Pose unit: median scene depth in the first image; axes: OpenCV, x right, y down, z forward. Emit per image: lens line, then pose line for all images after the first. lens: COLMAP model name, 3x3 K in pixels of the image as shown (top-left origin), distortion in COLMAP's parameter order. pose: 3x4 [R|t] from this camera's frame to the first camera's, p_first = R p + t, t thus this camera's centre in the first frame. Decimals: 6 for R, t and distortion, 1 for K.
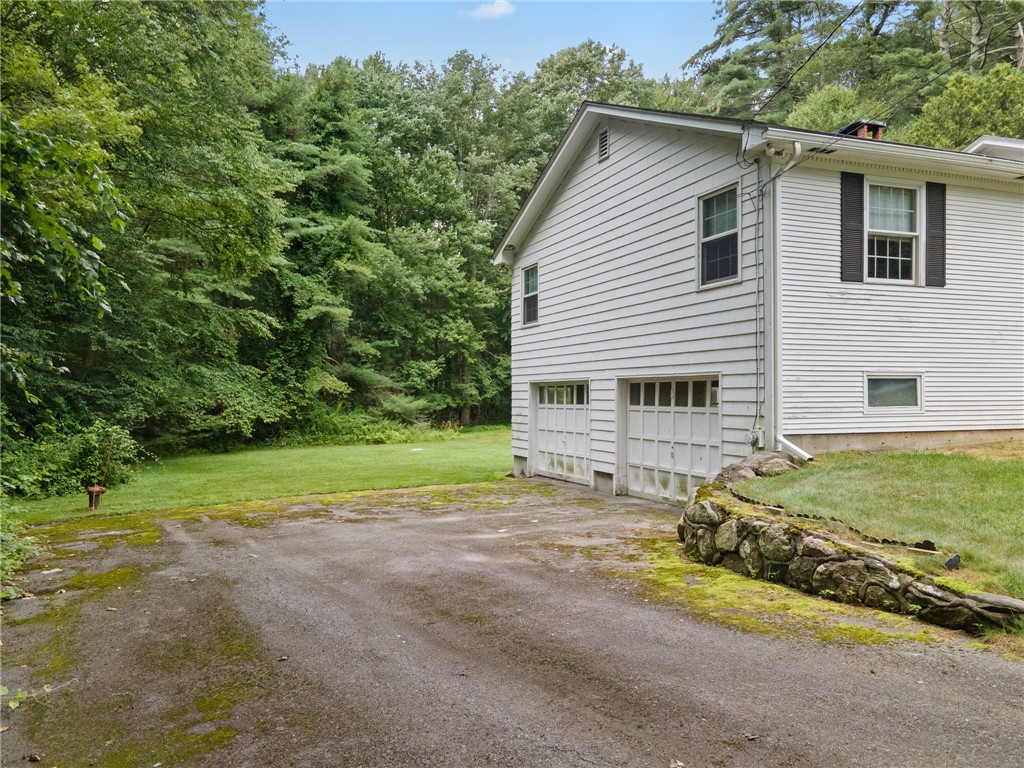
lens RADIAL K [[761.2, 0, 519.1], [0, 761.2, 385.3], [0, 0, 1]] dist [-0.000660, 0.056577]
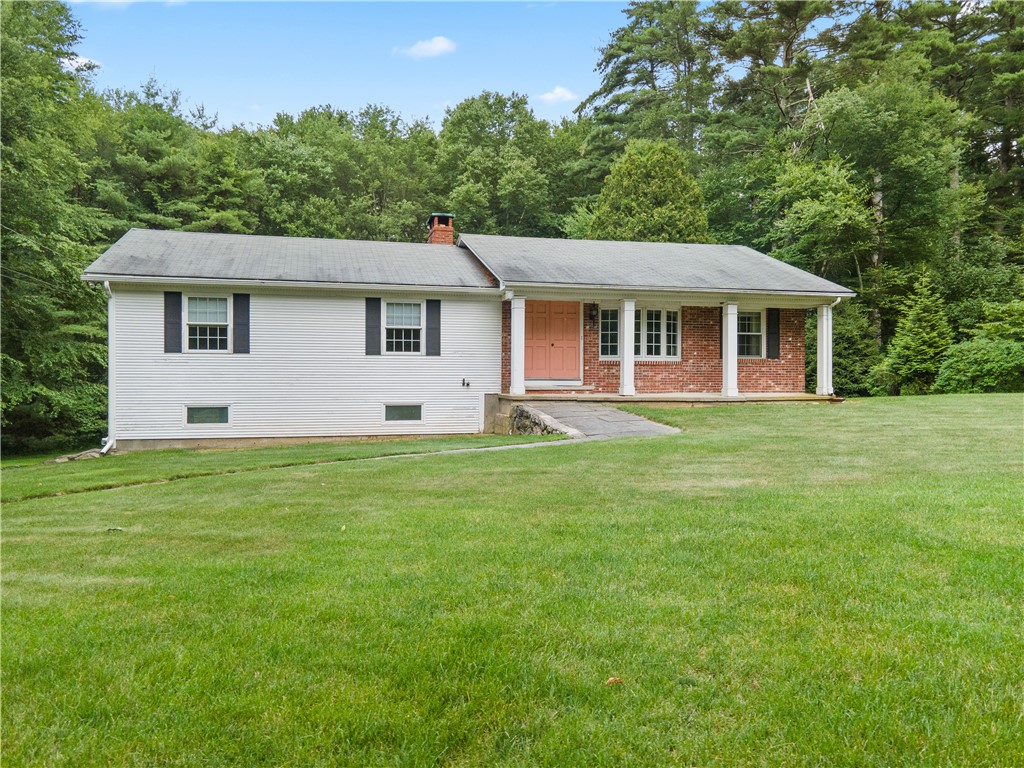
lens RADIAL K [[761.2, 0, 519.1], [0, 761.2, 385.3], [0, 0, 1]] dist [-0.000660, 0.056577]
pose [[0.993602, 0.003176, -0.112894, 1.361592], [-0.003620, 0.999986, -0.003729, -0.054006], [0.112881, 0.004114, 0.993600, -0.627224]]
